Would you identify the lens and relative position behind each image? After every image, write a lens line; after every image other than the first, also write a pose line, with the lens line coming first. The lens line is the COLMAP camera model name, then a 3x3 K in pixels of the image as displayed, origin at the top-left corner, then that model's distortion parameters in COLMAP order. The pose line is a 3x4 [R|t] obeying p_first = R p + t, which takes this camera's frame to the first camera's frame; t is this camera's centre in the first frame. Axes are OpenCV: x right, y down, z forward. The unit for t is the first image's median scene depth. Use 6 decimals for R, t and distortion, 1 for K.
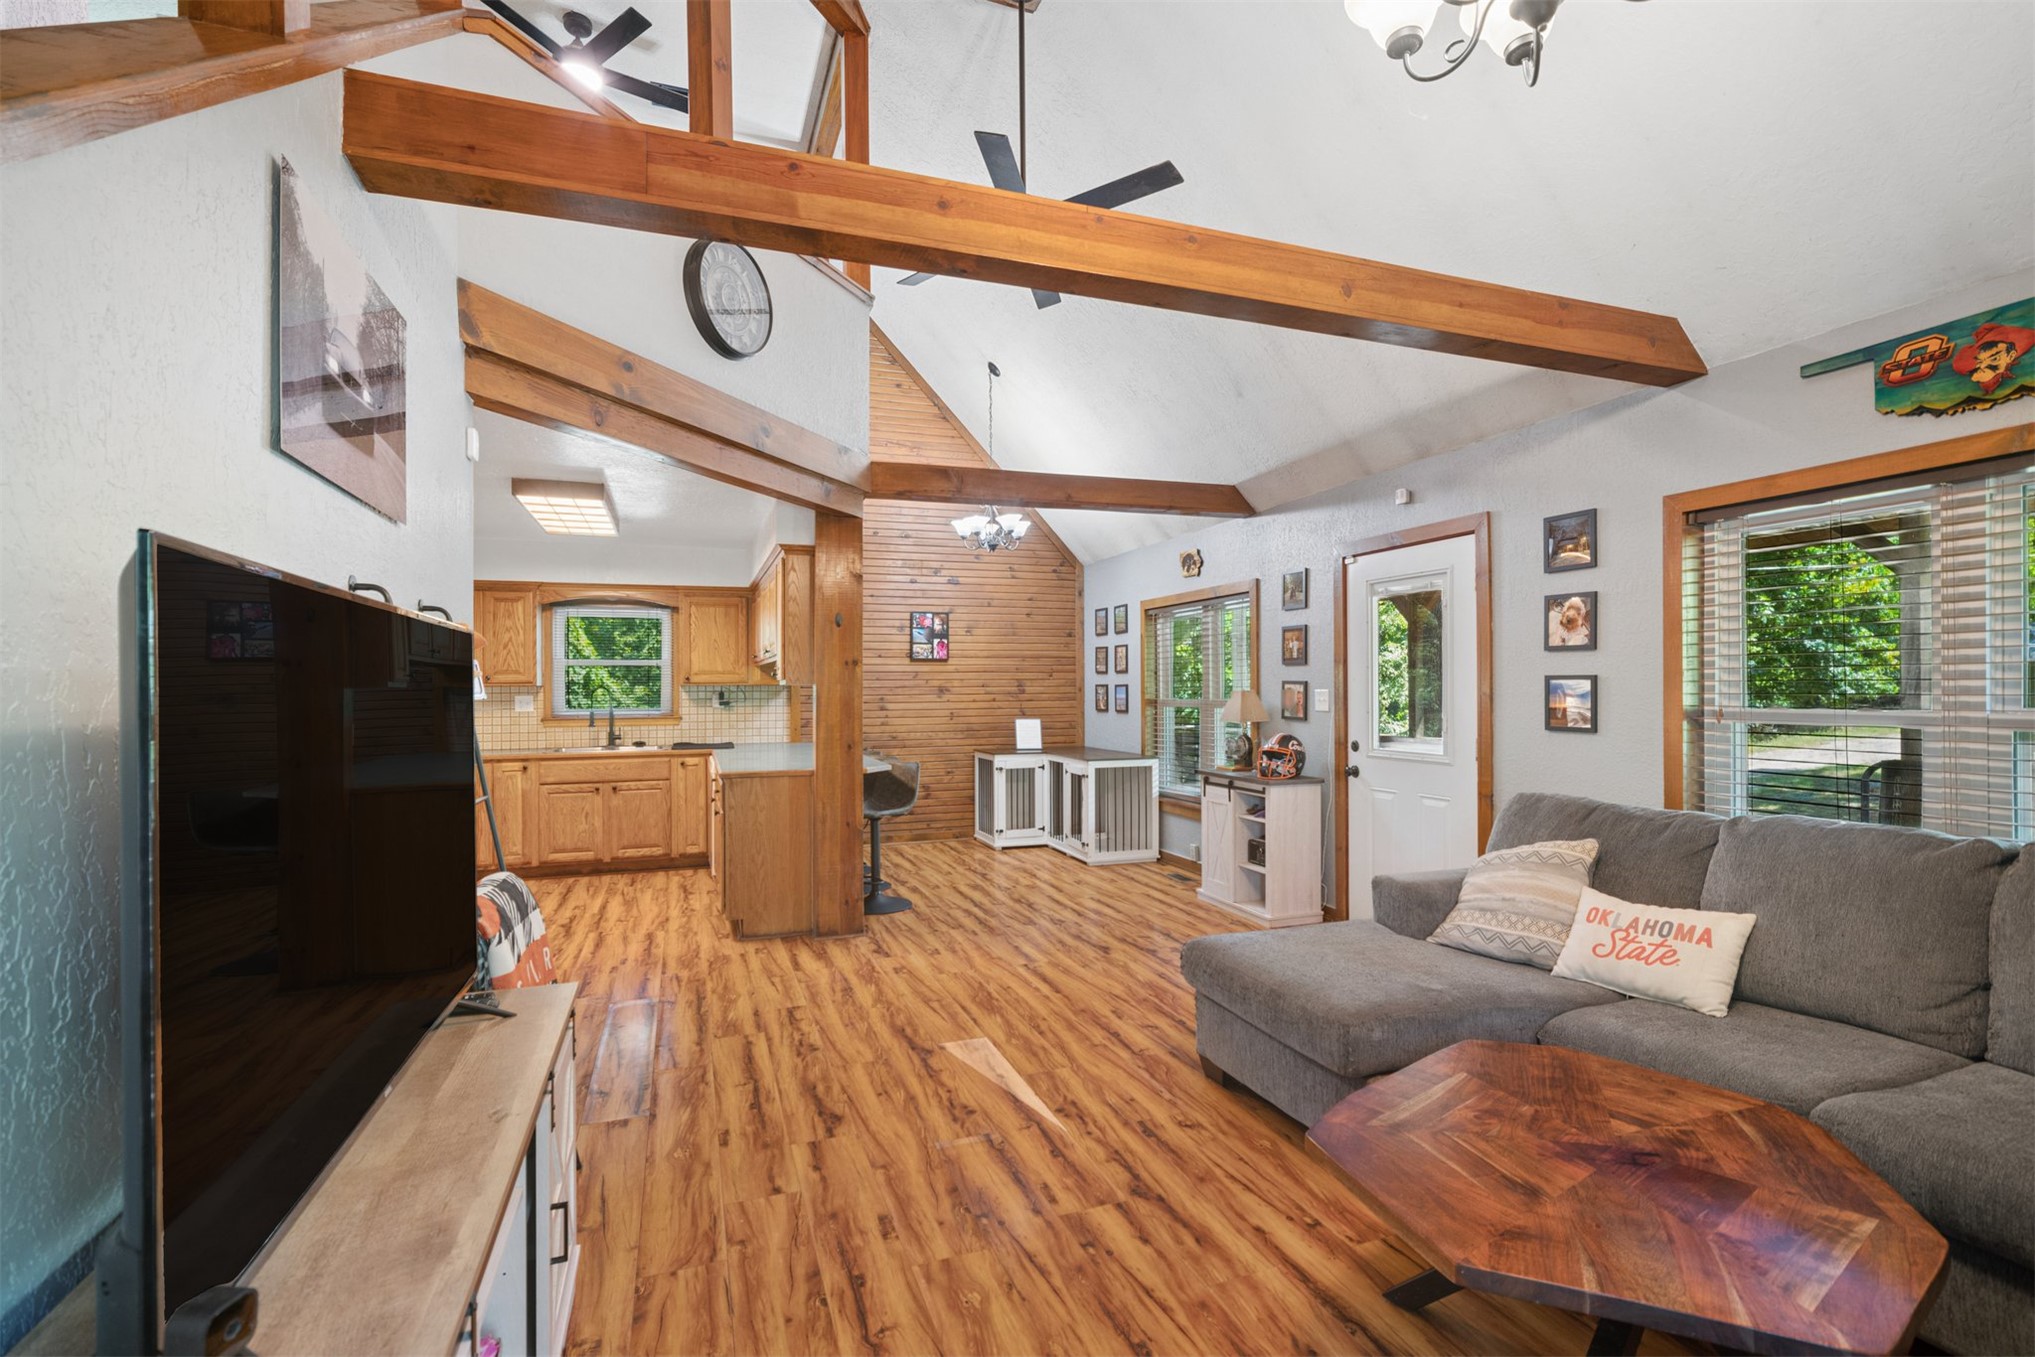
lens RADIAL K [[919.5, 0, 1018.3], [0, 919.5, 688.0], [0, 0, 1]] dist [-0.019071, 0.011770]
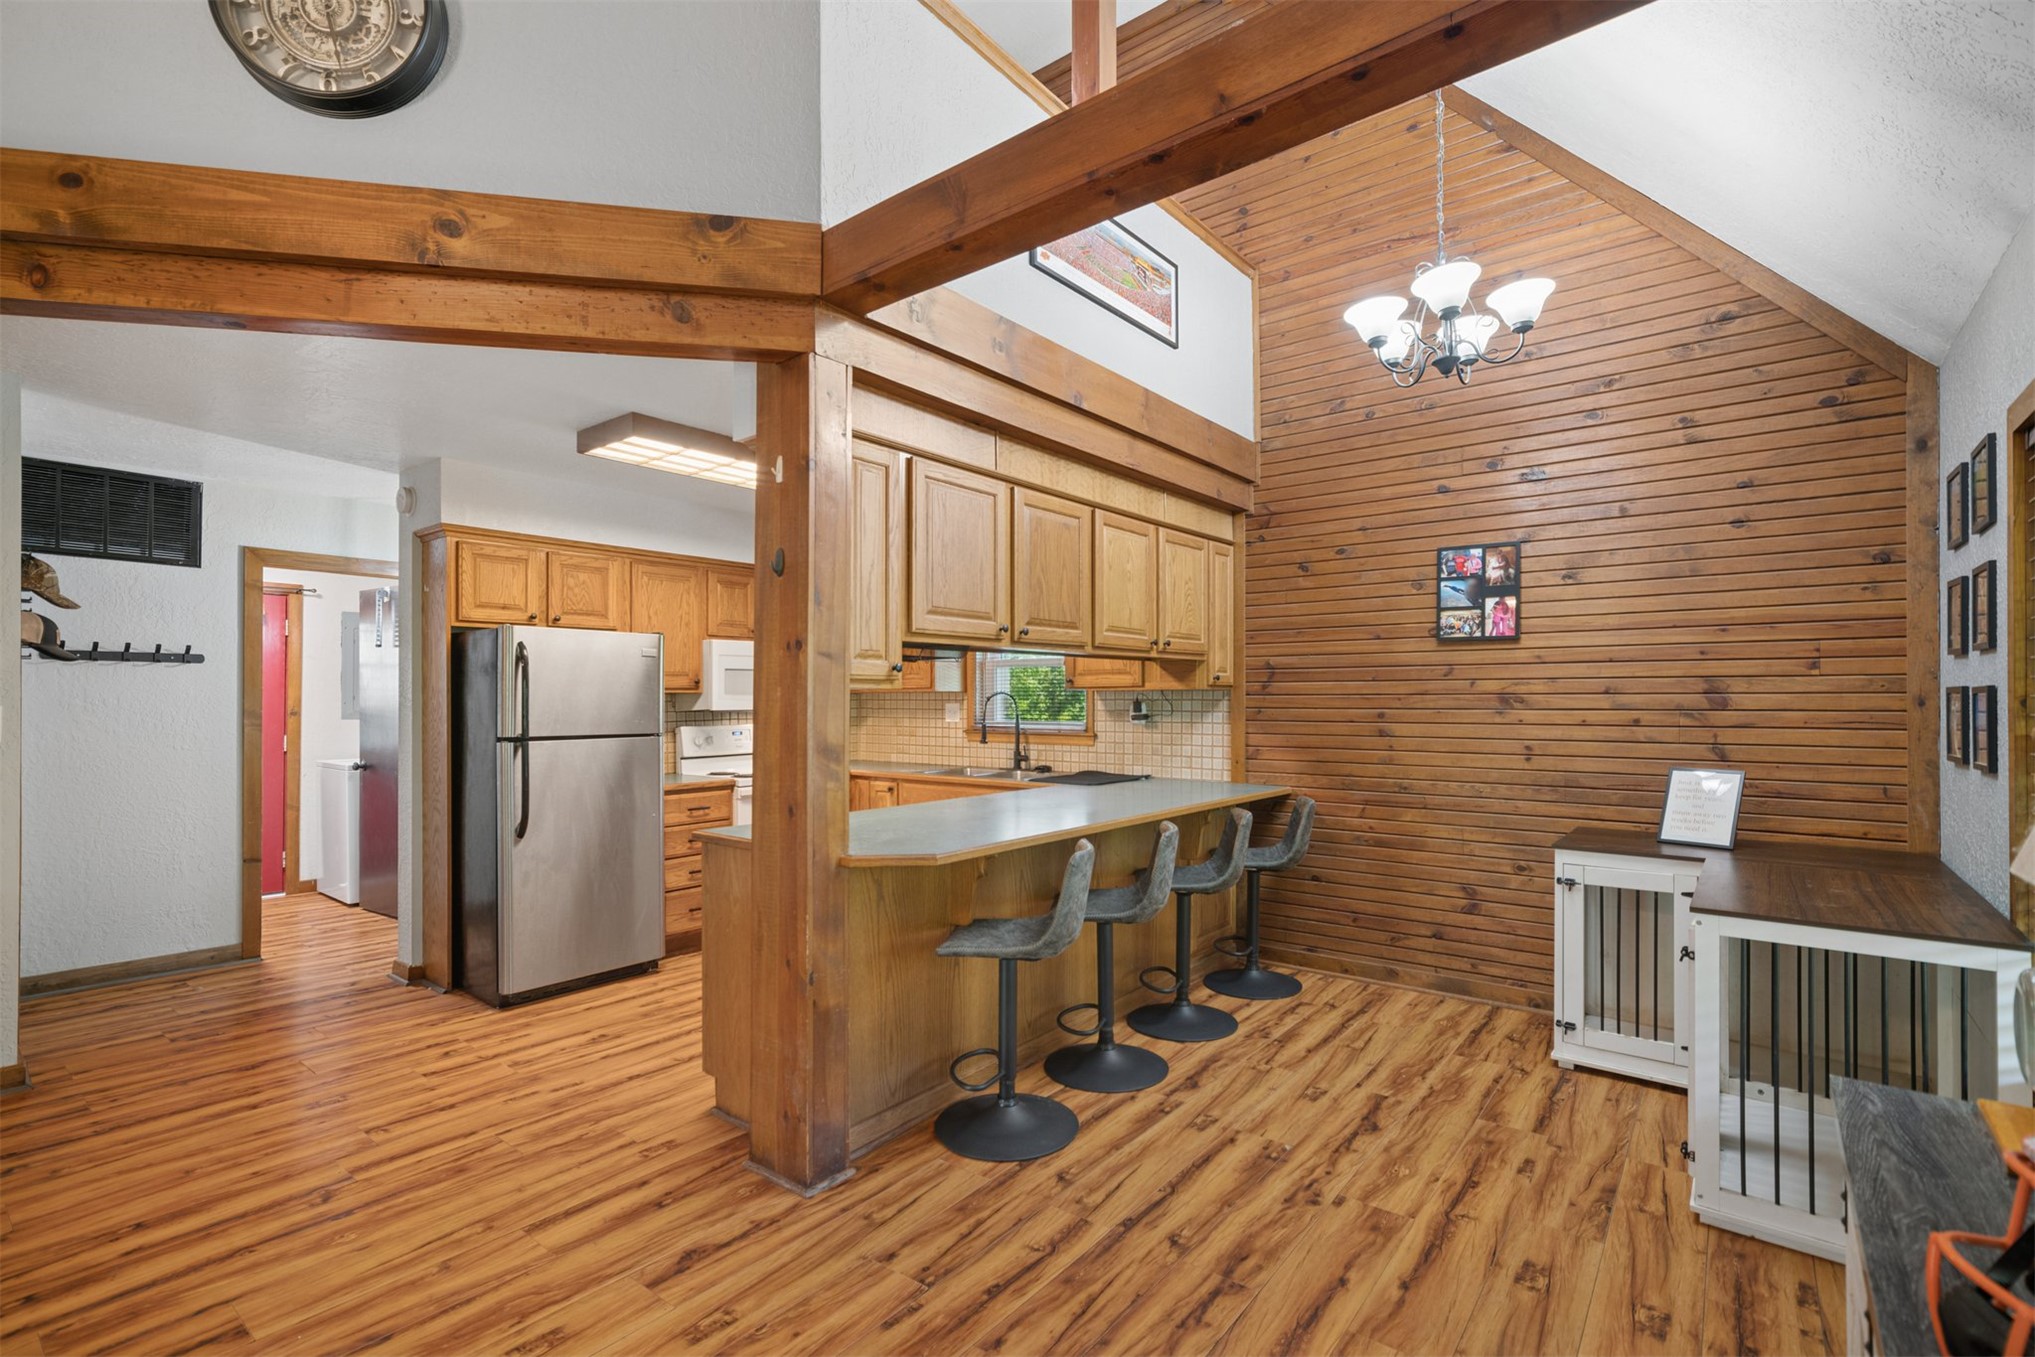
lens RADIAL K [[919.5, 0, 1038.6], [0, 919.5, 694.9], [0, 0, 1]] dist [-0.019071, 0.011770]
pose [[0.538514, 0.002910, -0.842612, 0.281466], [-0.002052, 0.999996, 0.002142, -0.001463], [0.842614, 0.000575, 0.538518, 0.751304]]
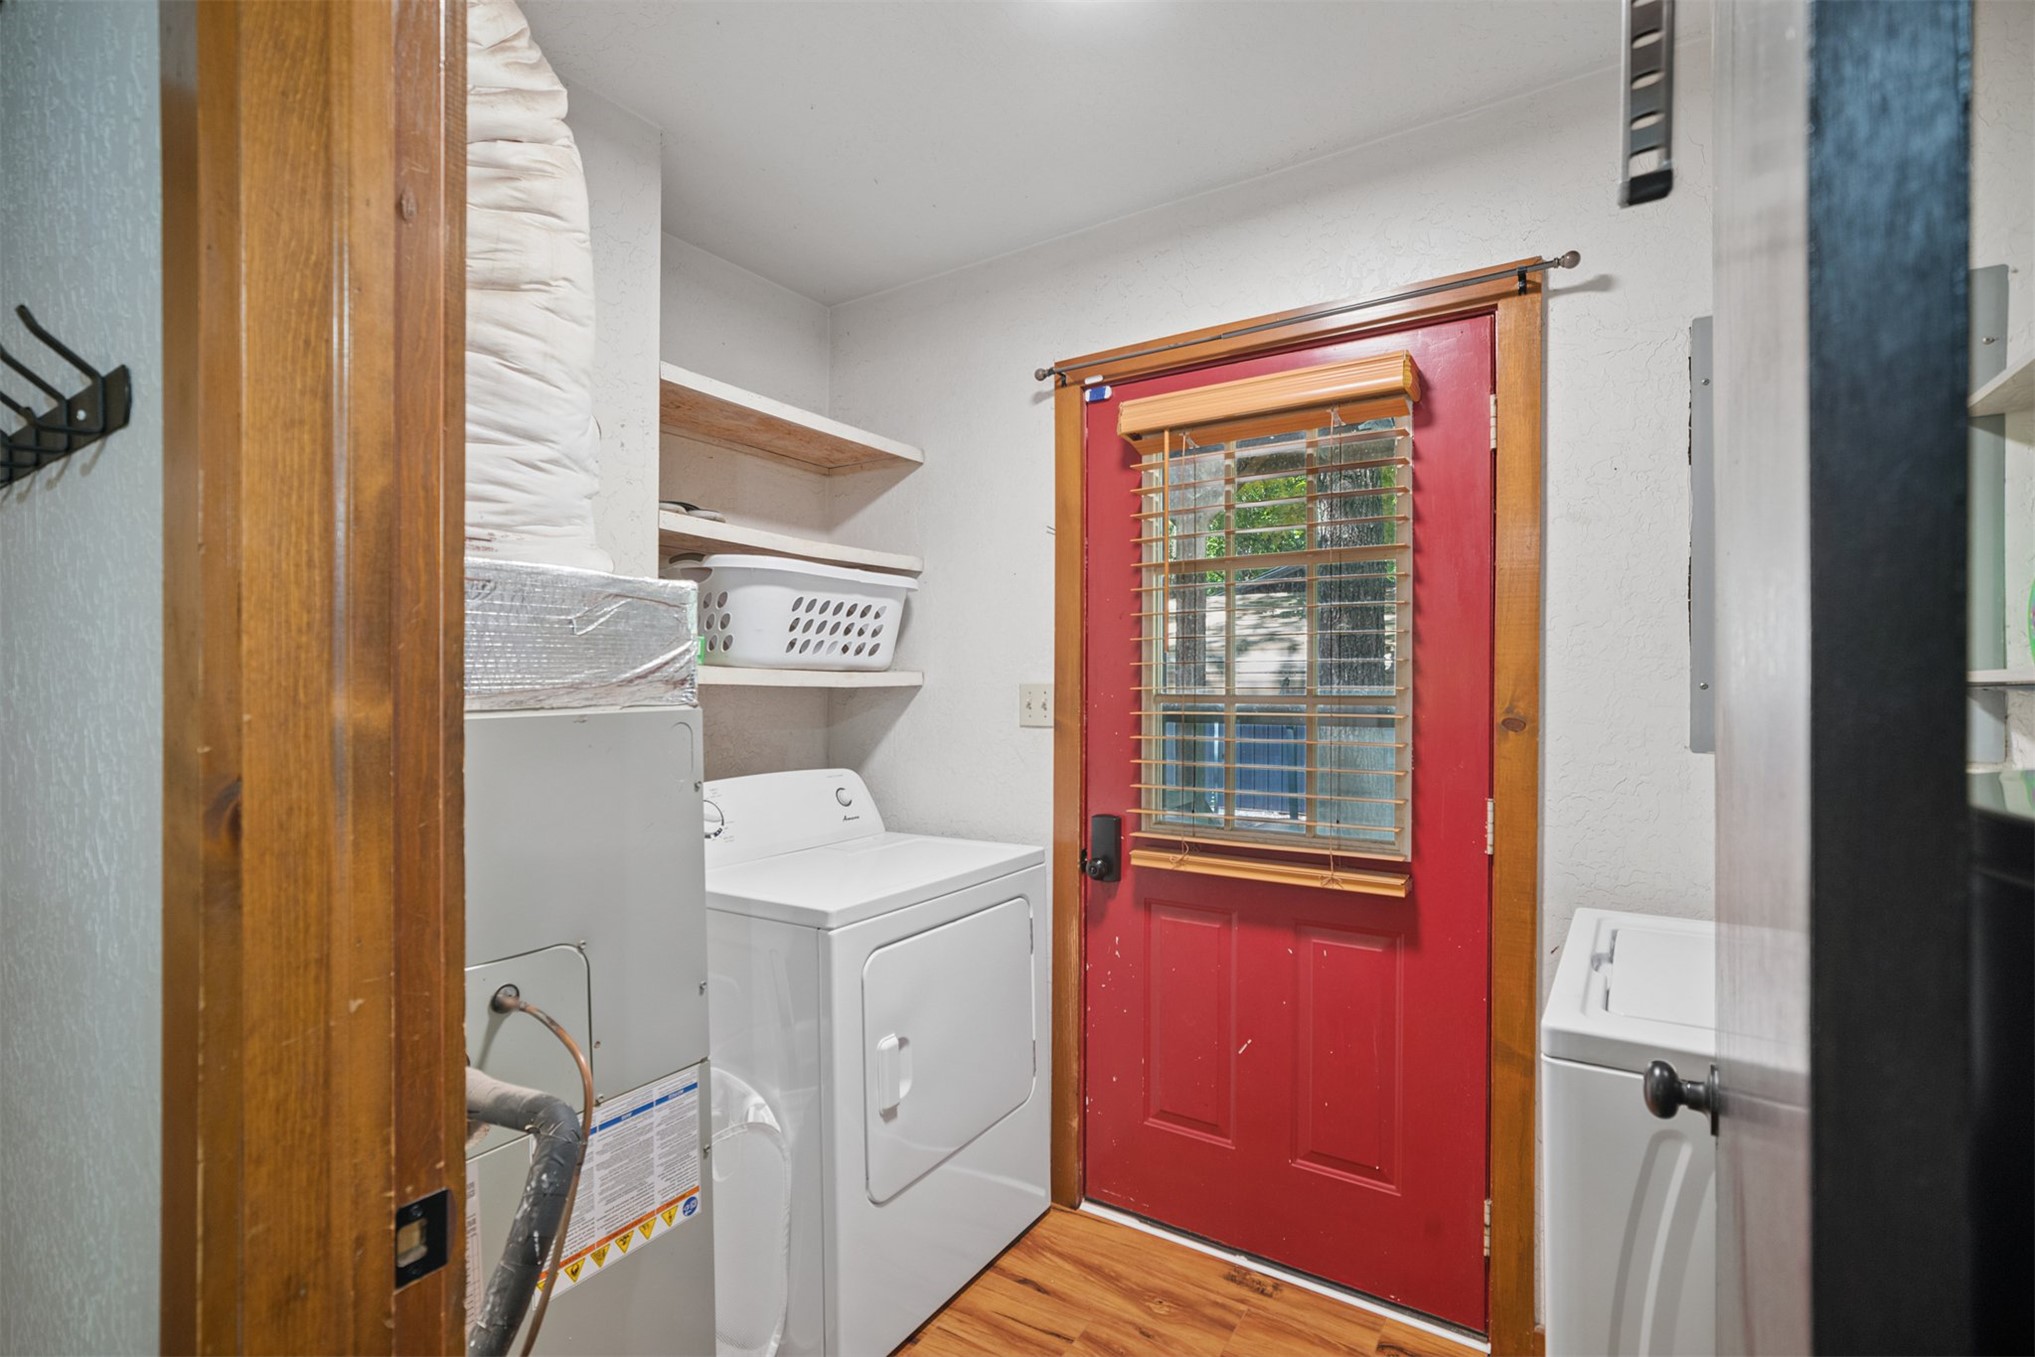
lens RADIAL K [[919.5, 0, 1018.7], [0, 919.5, 683.1], [0, 0, 1]] dist [-0.019071, 0.011770]
pose [[-0.787757, 0.007178, -0.615945, -0.607679], [0.005294, 0.999974, 0.004883, 0.007264], [0.615964, 0.000586, -0.787774, 0.731840]]
